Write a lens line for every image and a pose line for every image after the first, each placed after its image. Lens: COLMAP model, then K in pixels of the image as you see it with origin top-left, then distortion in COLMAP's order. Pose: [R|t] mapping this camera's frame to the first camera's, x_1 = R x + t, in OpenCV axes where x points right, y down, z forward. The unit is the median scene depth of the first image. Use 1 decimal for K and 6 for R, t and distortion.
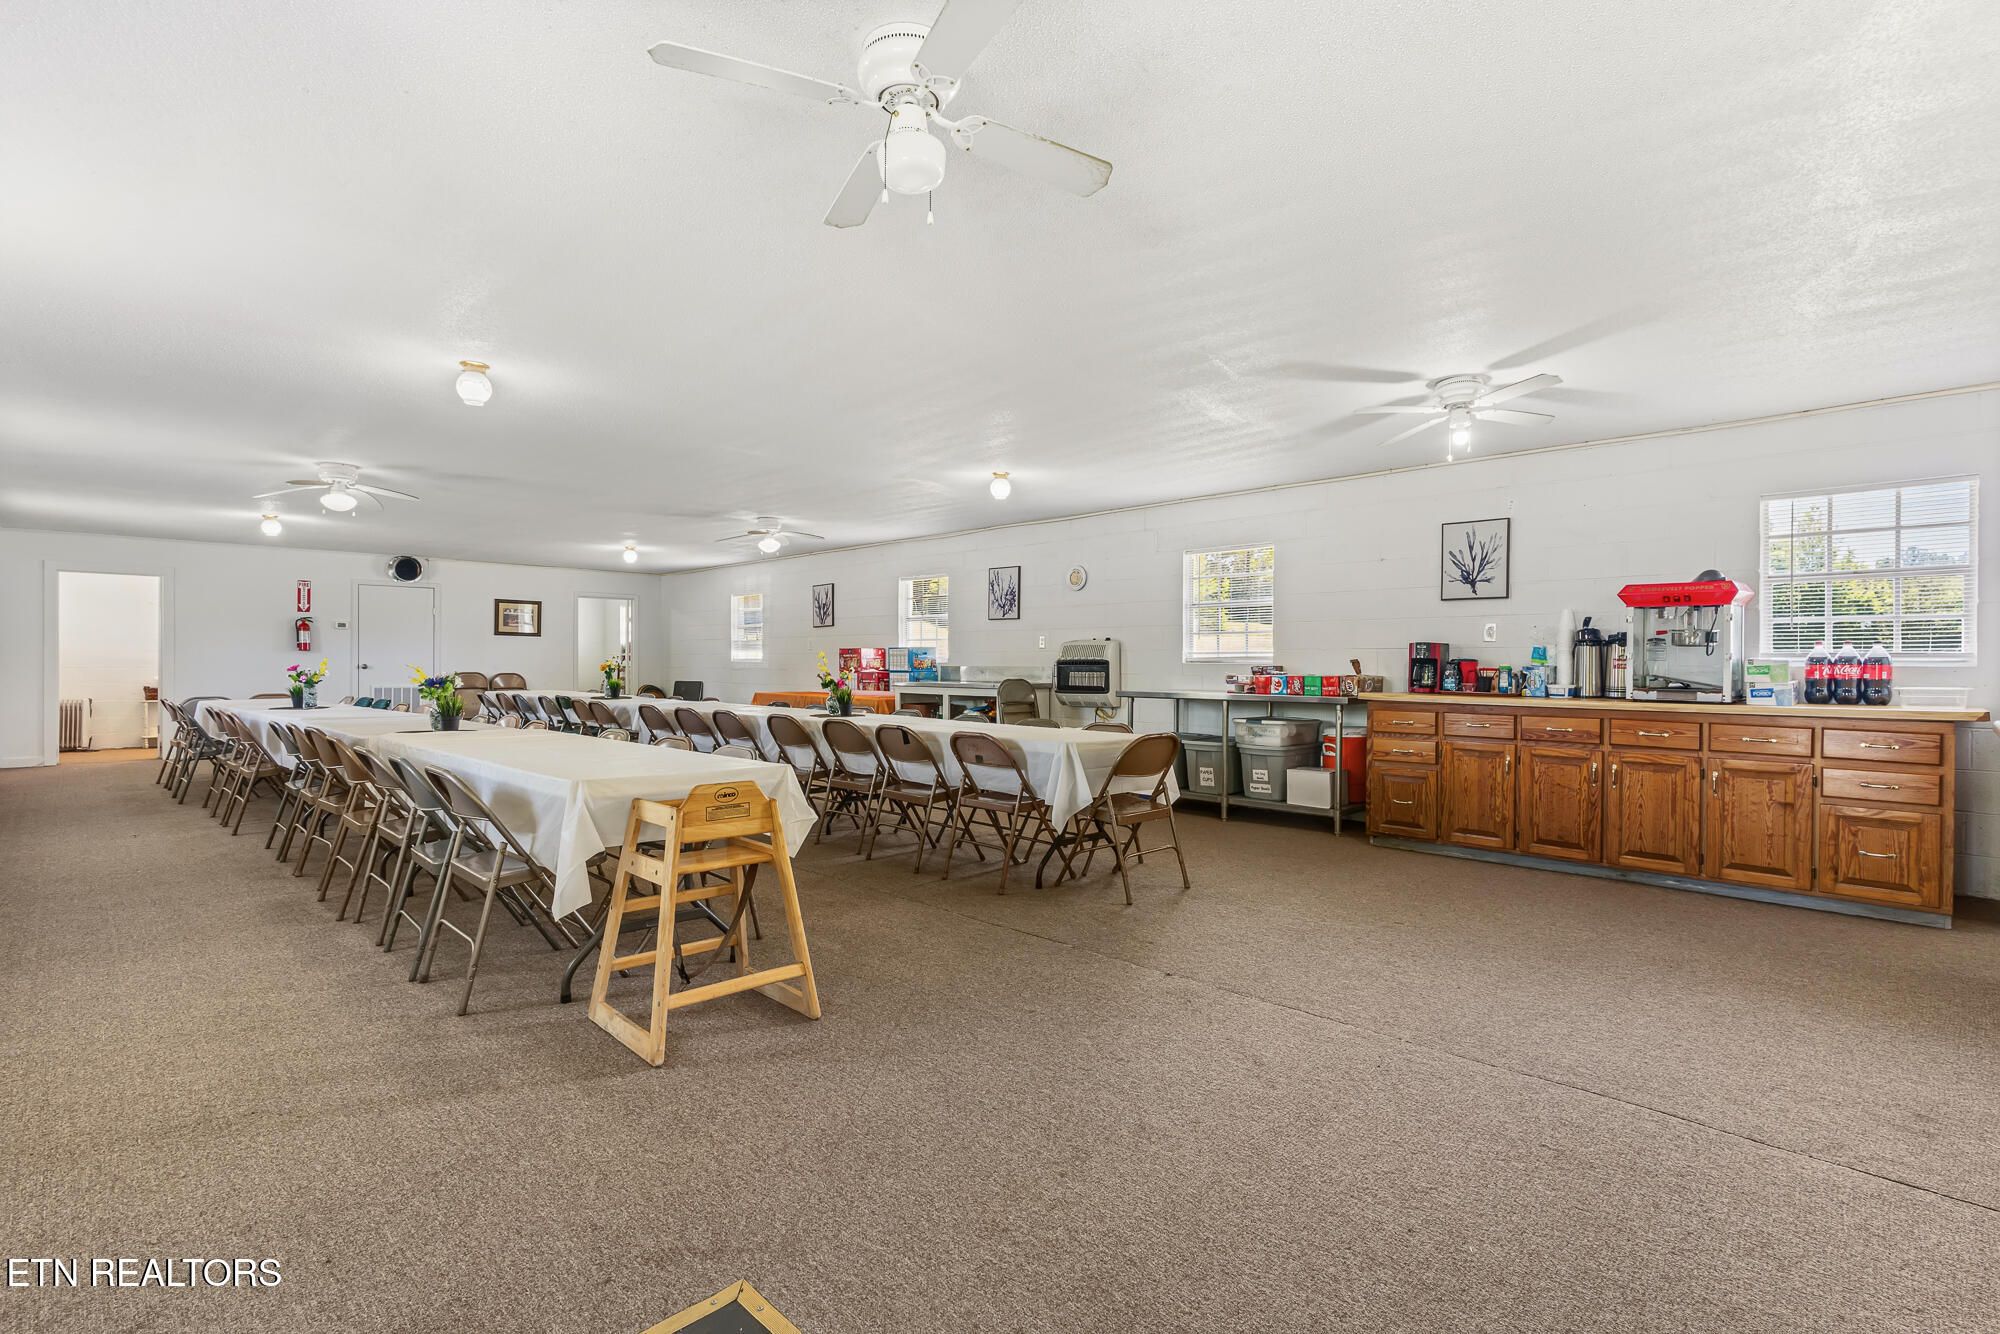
lens RADIAL K [[927.6, 0, 999.2], [0, 927.6, 653.2], [0, 0, 1]] dist [0.003338, 0.001310]
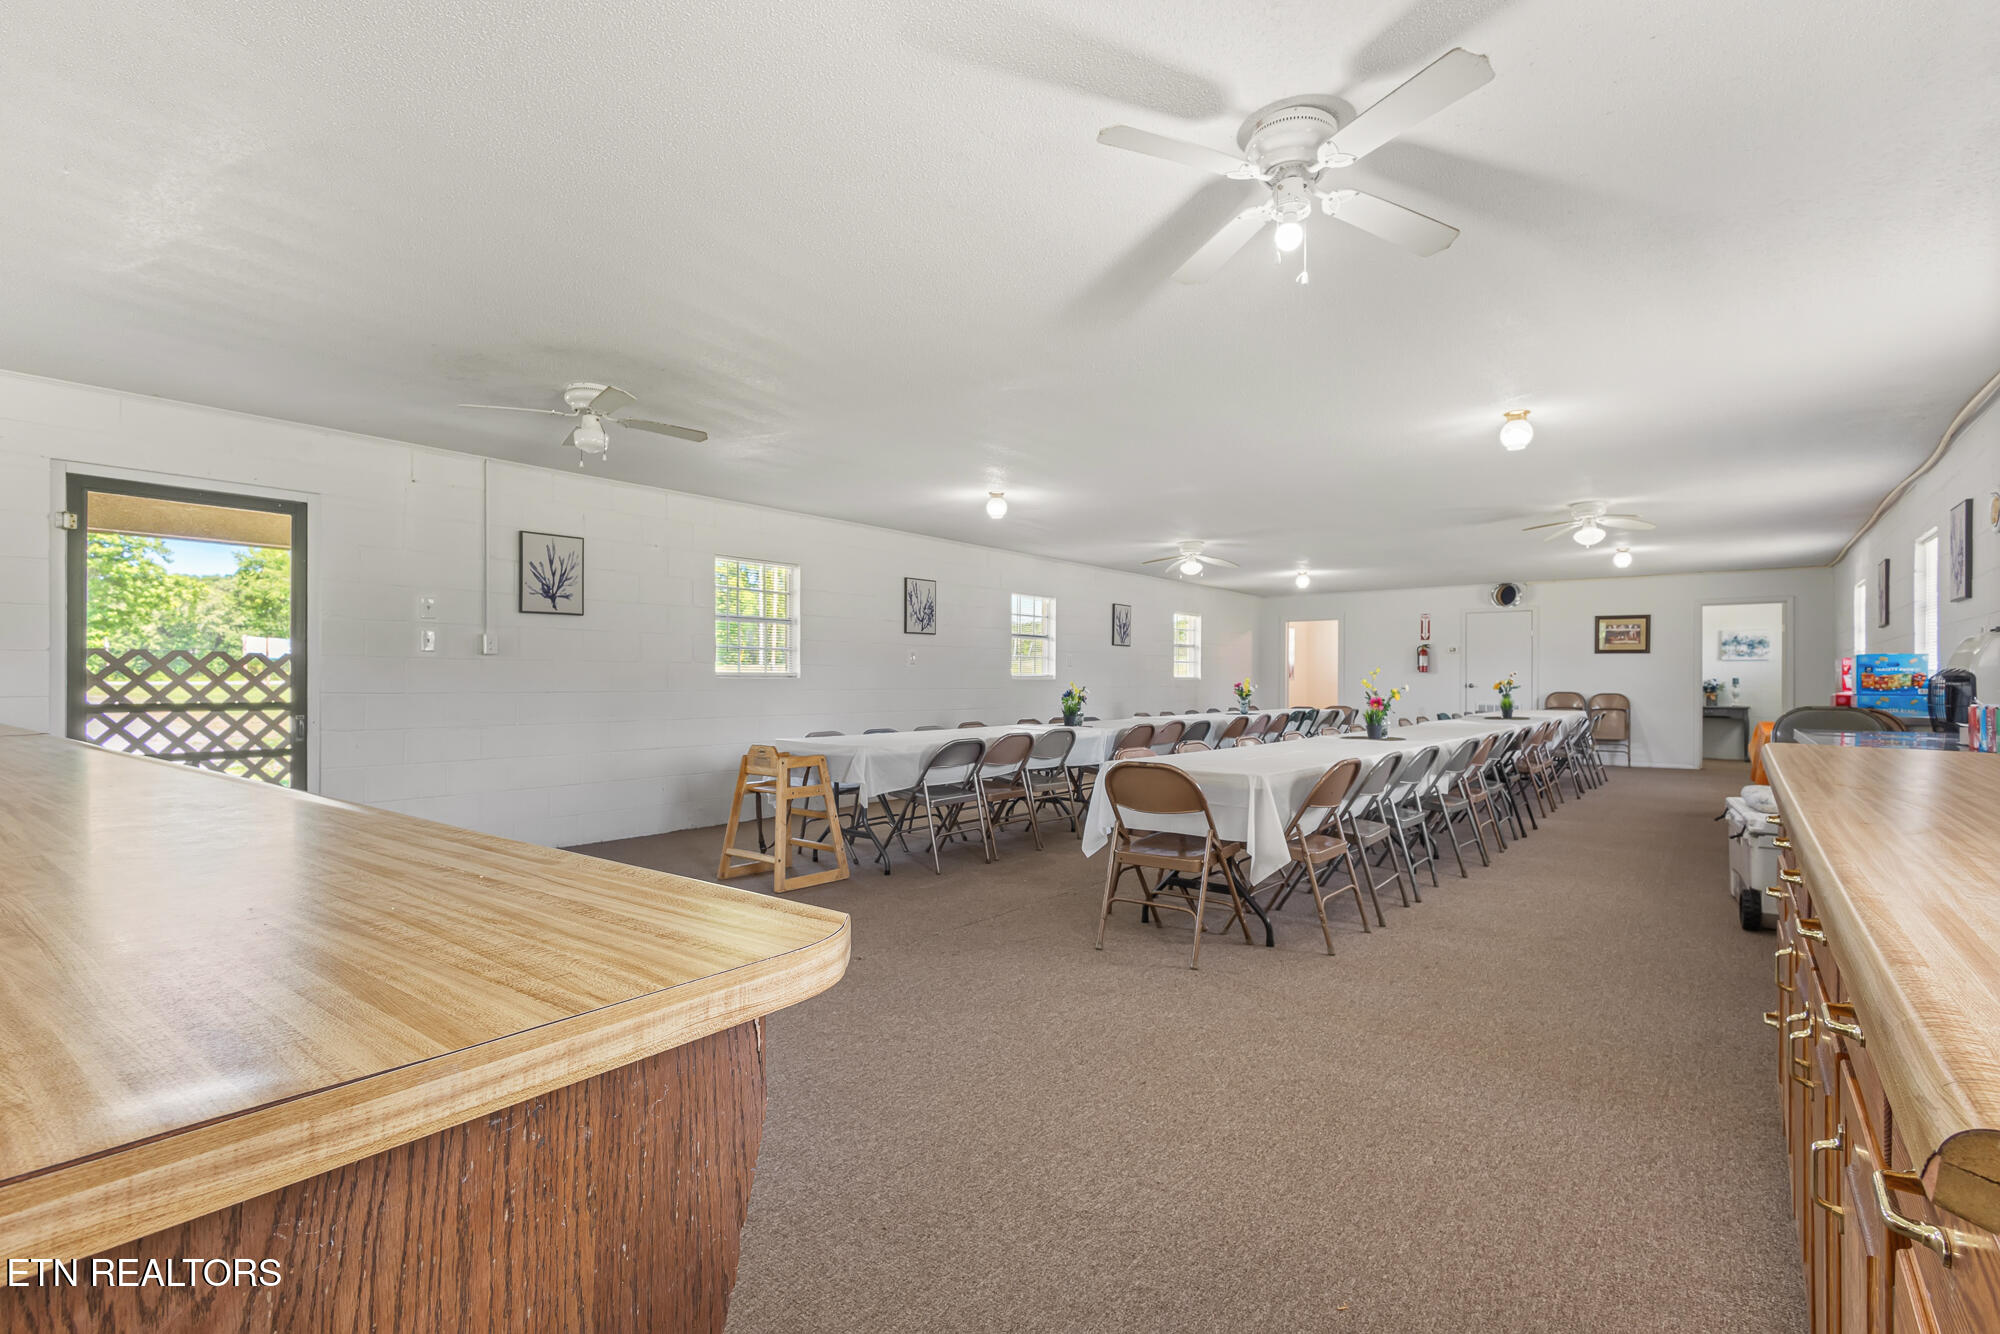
lens RADIAL K [[934.3, 0, 995.3], [0, 934.3, 674.2], [0, 0, 1]] dist [-0.000998, 0.001418]
pose [[0.122191, -0.011954, -0.992435, 0.388036], [0.005241, 0.999921, -0.011399, 0.010717], [0.992493, -0.003809, 0.122244, 0.297220]]
